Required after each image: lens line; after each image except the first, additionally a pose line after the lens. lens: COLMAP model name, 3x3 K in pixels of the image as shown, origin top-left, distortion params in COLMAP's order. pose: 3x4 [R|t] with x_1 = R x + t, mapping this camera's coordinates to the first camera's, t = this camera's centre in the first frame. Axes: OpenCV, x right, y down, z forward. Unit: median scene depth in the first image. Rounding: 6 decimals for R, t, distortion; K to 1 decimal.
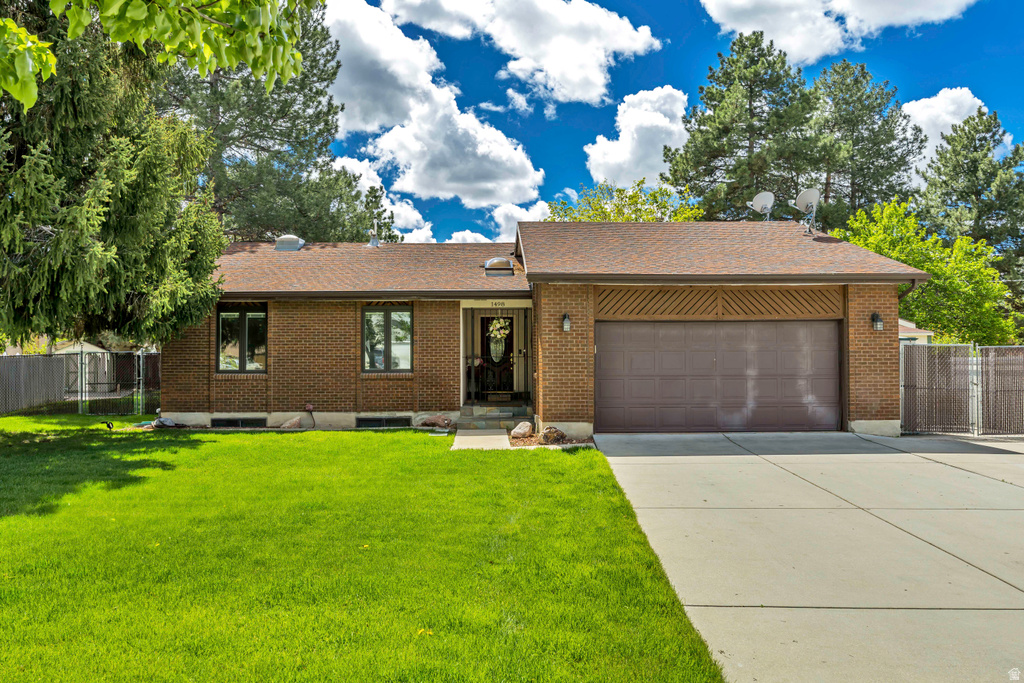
lens RADIAL K [[811.5, 0, 511.9], [0, 811.5, 346.1], [0, 0, 1]] dist [-0.016517, -0.008215]
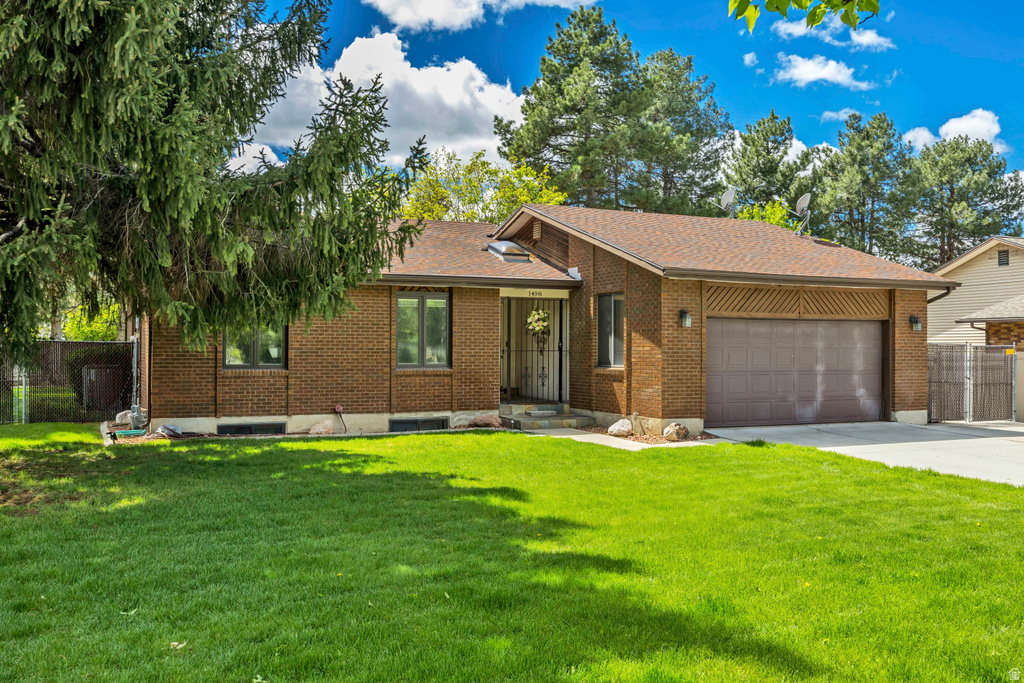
lens RADIAL K [[971.7, 0, 512.6], [0, 971.7, 341.0], [0, 0, 1]] dist [-0.016493, 0.000000]
pose [[0.909175, 0.011584, 0.416252, -0.605149], [-0.015265, 0.999868, 0.005516, -0.004198], [-0.416134, -0.011369, 0.909232, 0.003914]]
